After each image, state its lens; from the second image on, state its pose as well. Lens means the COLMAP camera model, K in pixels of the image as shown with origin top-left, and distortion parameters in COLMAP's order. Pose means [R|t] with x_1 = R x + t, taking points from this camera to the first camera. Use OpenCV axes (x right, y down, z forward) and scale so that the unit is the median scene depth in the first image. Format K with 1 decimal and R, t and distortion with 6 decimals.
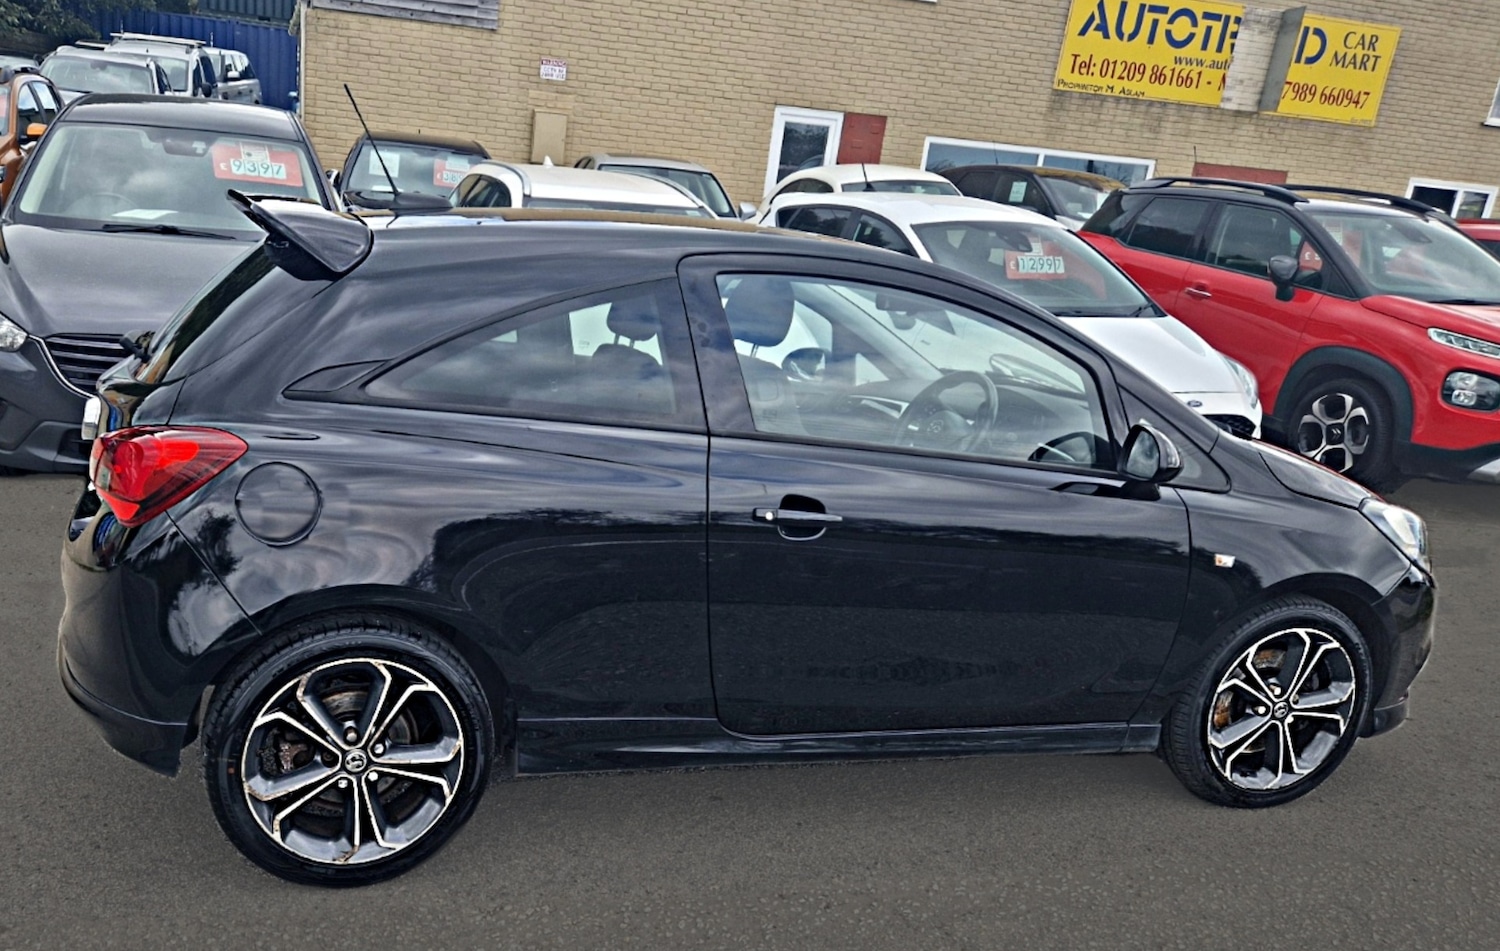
lens RADIAL K [[1215.8, 0, 587.0], [0, 1215.8, 572.3], [0, 0, 1]] dist [0.075697, -0.067559]
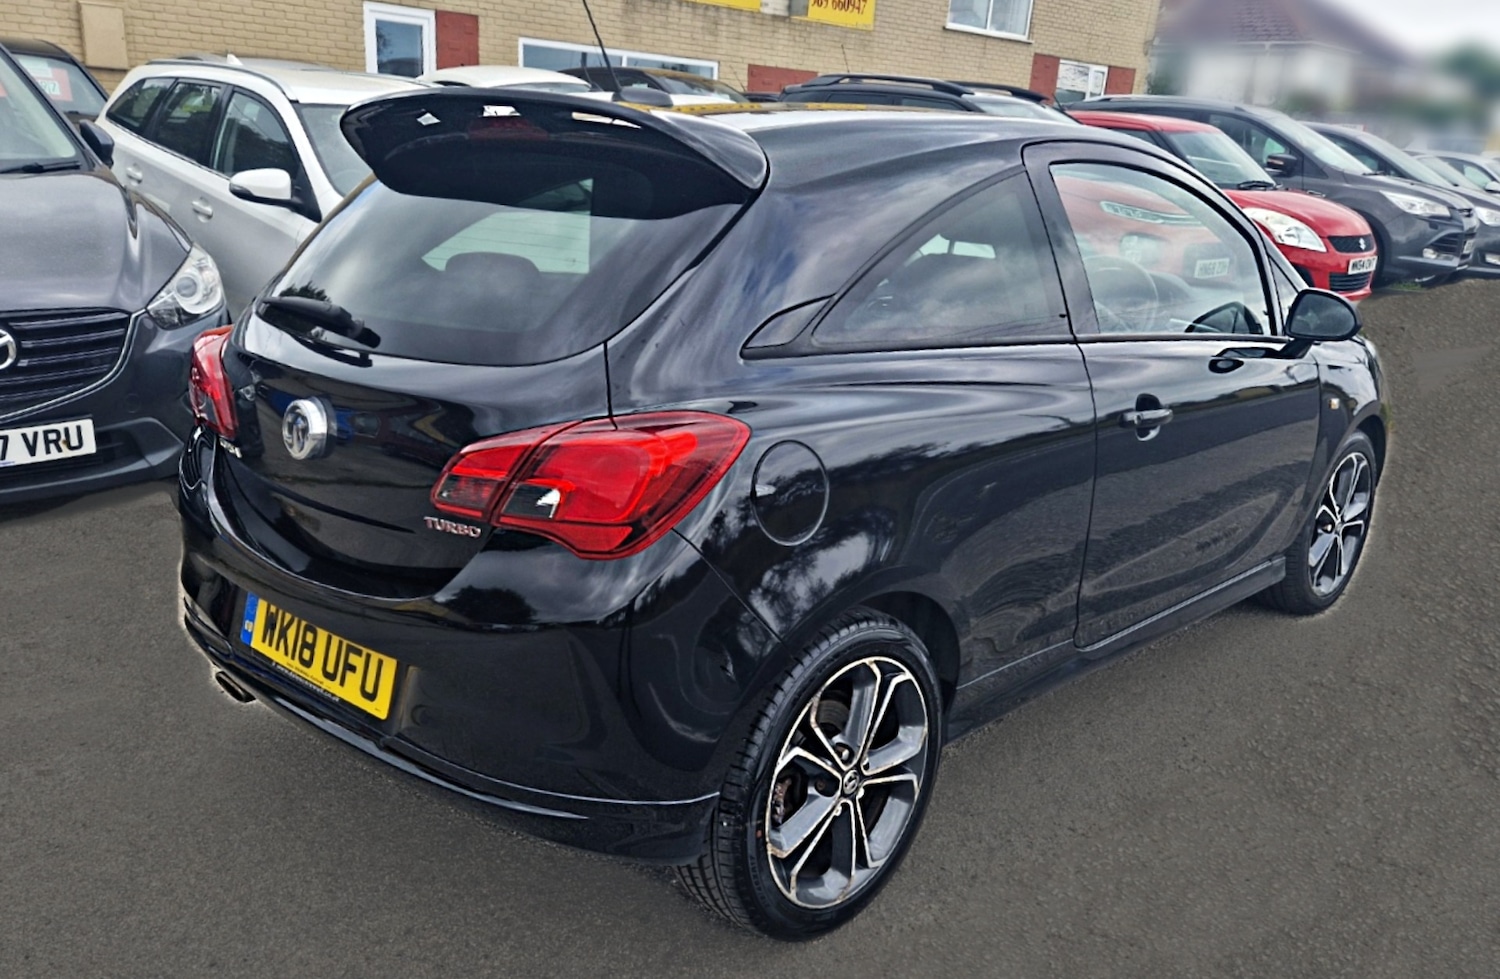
lens RADIAL K [[1190.8, 0, 747.7], [0, 1190.8, 586.9], [0, 0, 1]] dist [0.077202, -0.080076]
pose [[0.869623, -0.208940, 0.447325, -0.088994], [0.170710, 0.977403, 0.124664, -0.013728], [-0.463264, -0.032047, 0.885641, 0.046120]]
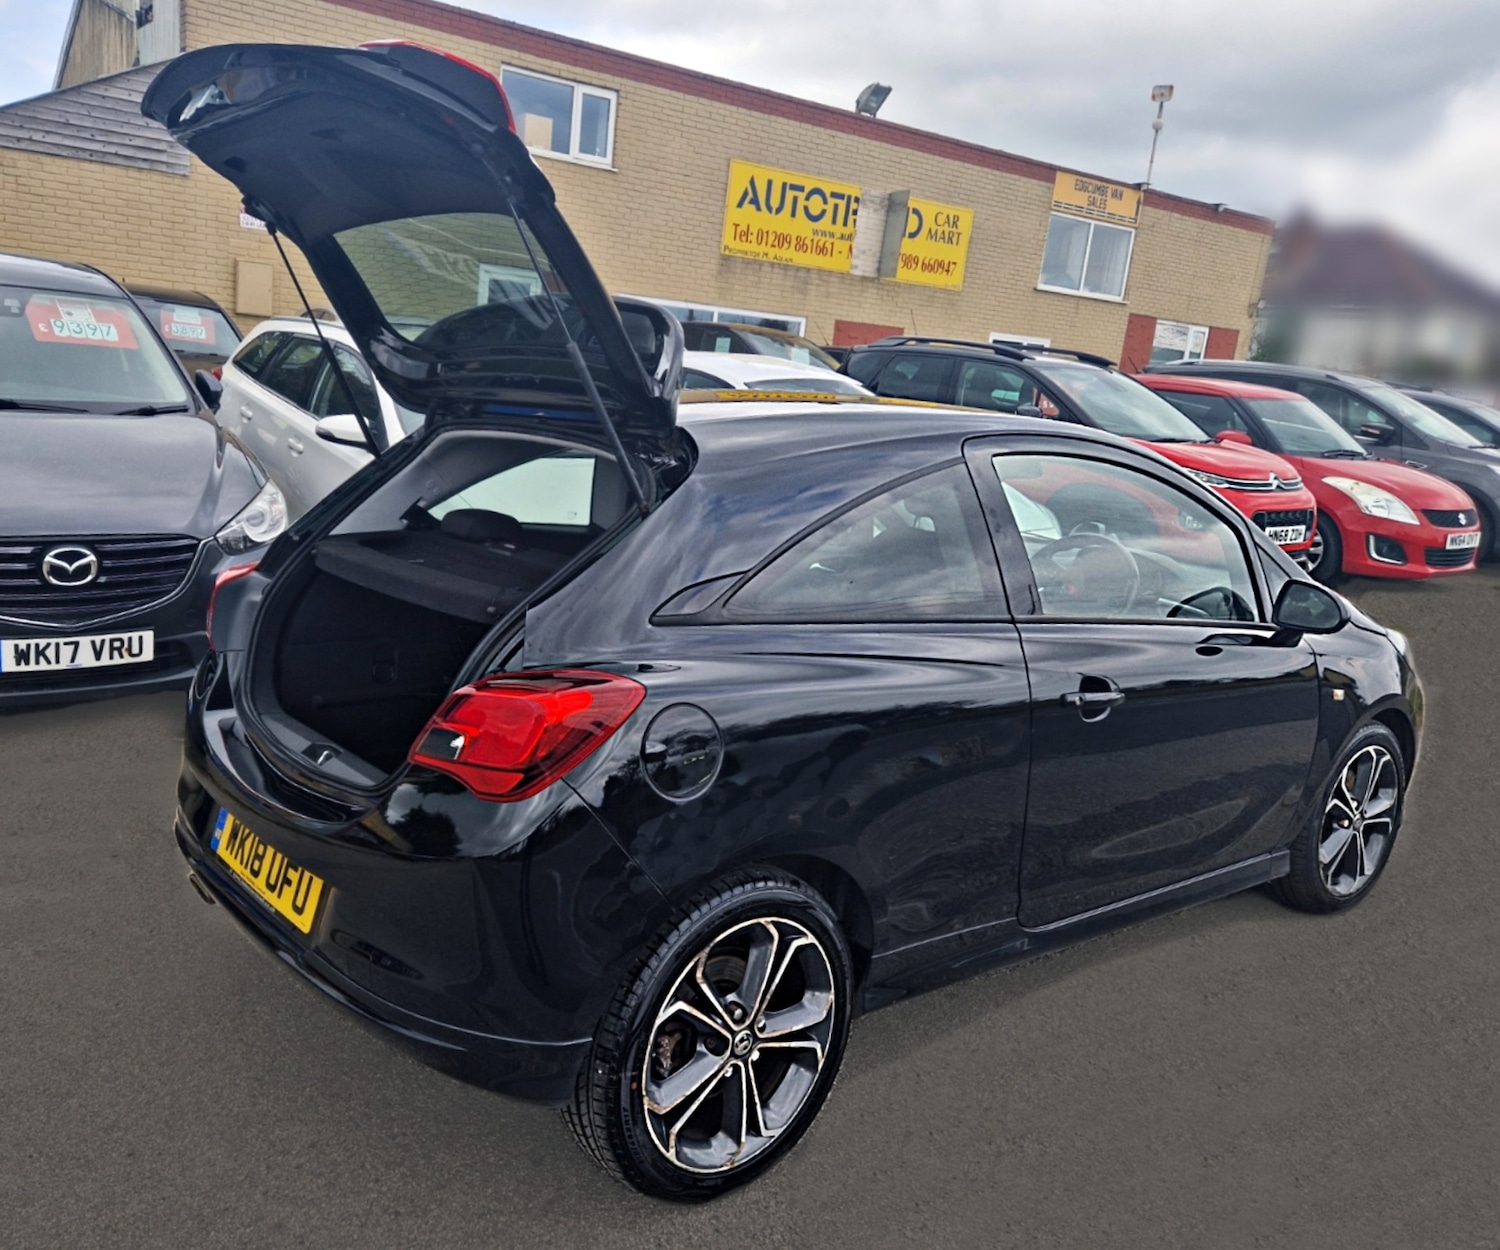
lens RADIAL K [[1205.6, 0, 649.0], [0, 1205.6, 624.6], [0, 0, 1]] dist [0.074468, -0.074473]
pose [[0.937716, -0.081850, 0.337624, -0.076865], [0.104887, 0.993200, -0.050530, -0.014601], [-0.331192, 0.082795, 0.939924, 0.030758]]
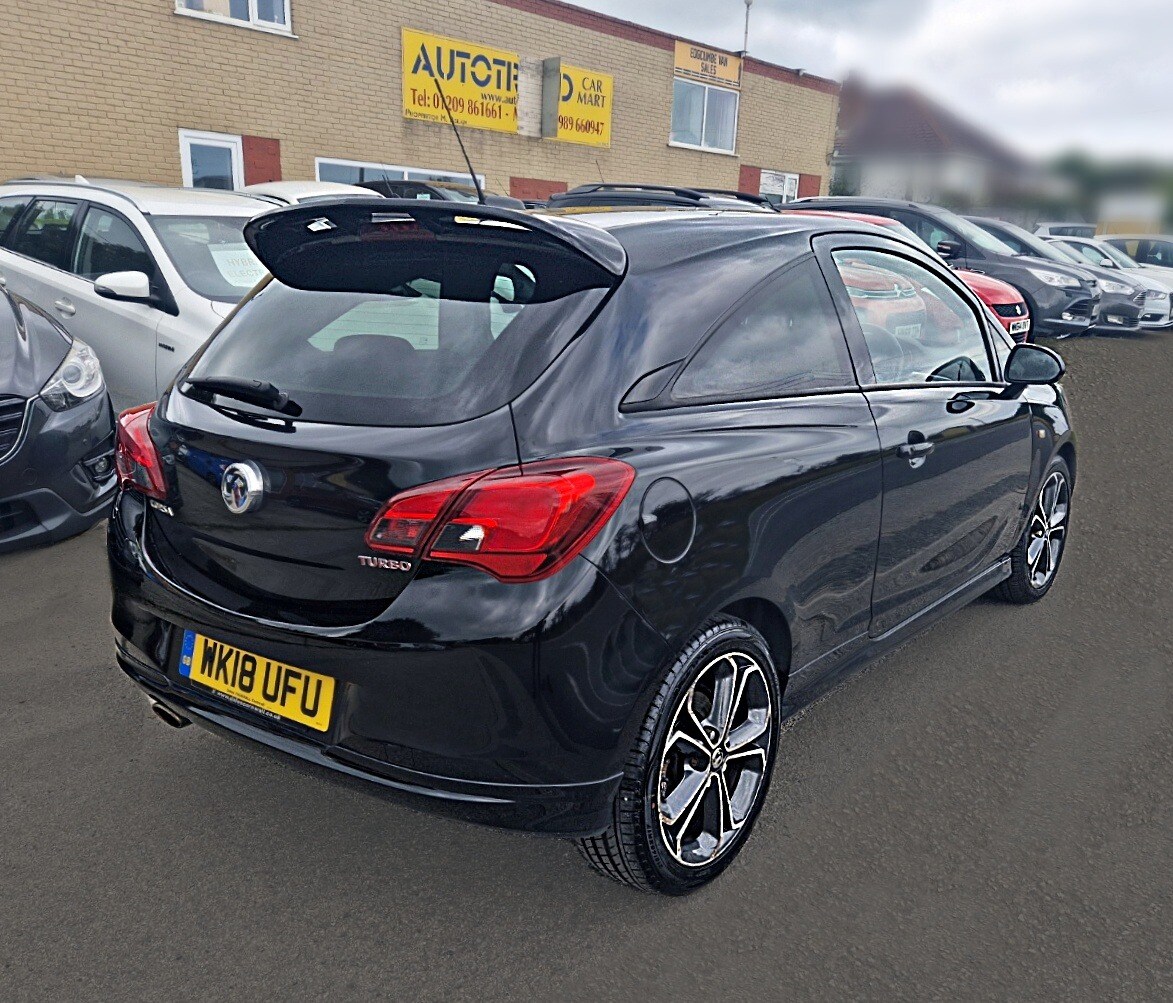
lens RADIAL K [[1009.2, 0, 614.6], [0, 1009.2, 568.9], [0, 0, 1]] dist [0.068578, -0.065203]
pose [[0.811988, -0.235106, 0.534229, -0.100991], [0.213871, 0.971473, 0.102463, -0.015362], [-0.543079, 0.031058, 0.839107, 0.050292]]
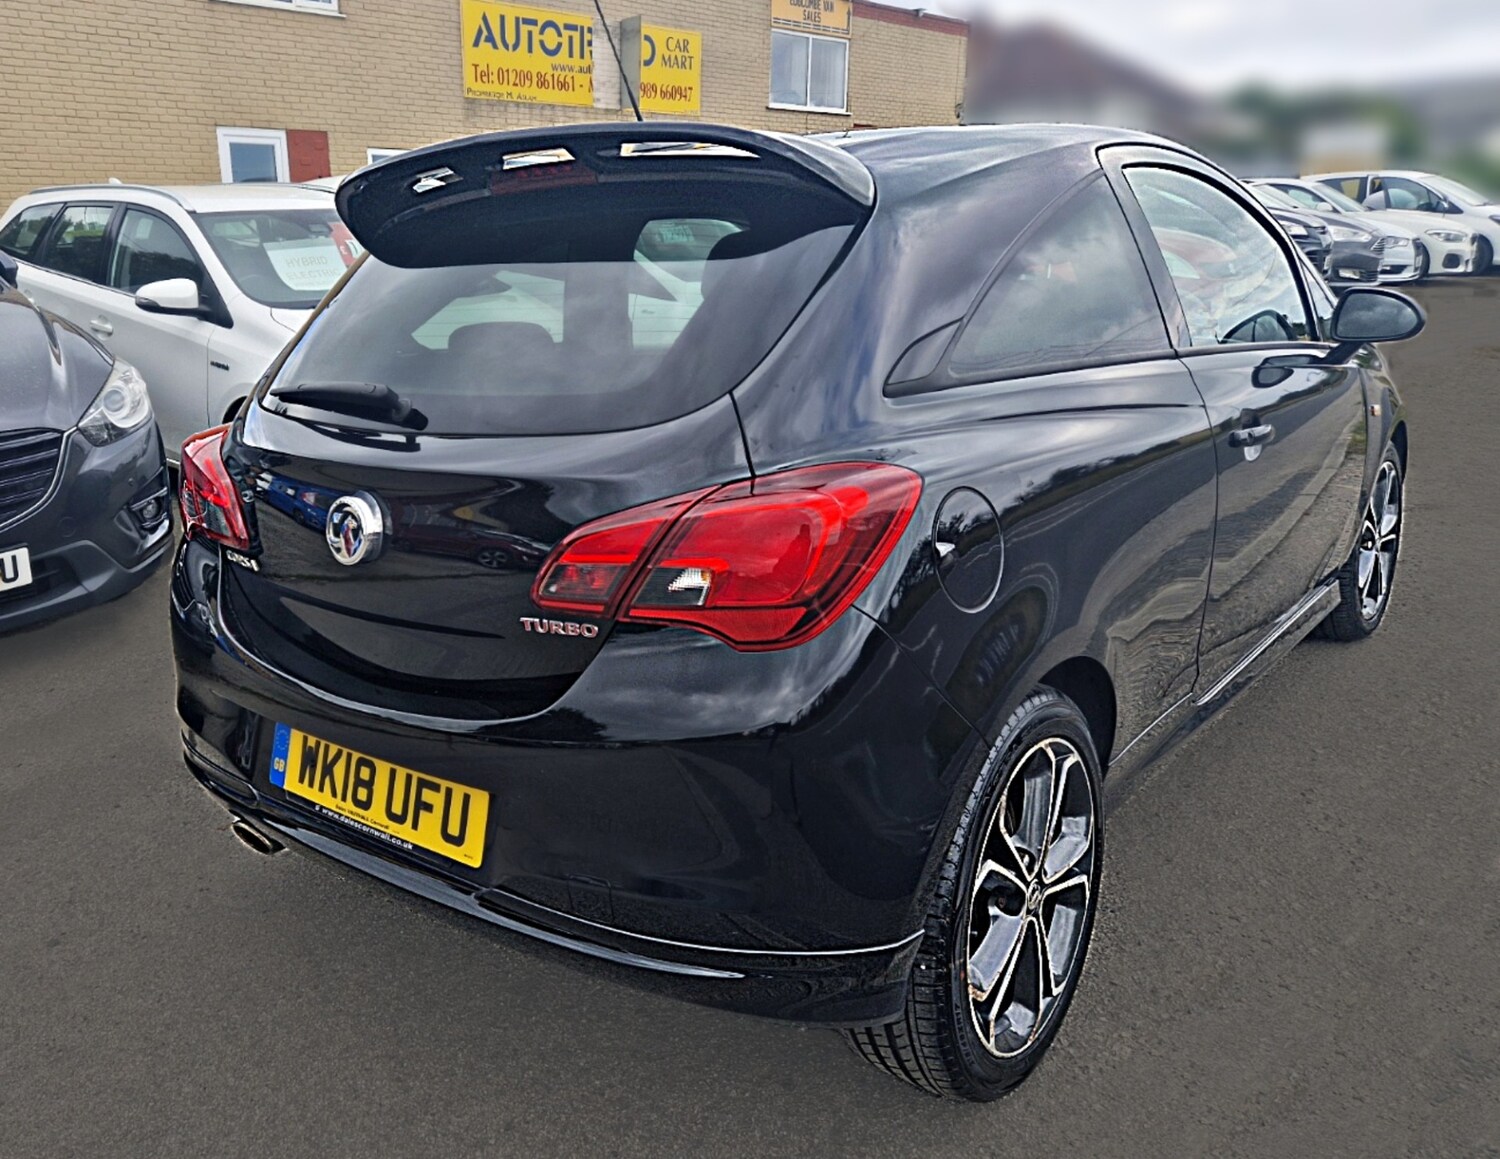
lens RADIAL K [[1177.3, 0, 606.7], [0, 1177.3, 547.6], [0, 0, 1]] dist [0.088769, -0.110066]
pose [[0.847398, -0.241883, 0.472663, -0.100421], [0.257310, 0.965768, 0.032917, -0.017974], [-0.464444, 0.093727, 0.880628, 0.074629]]
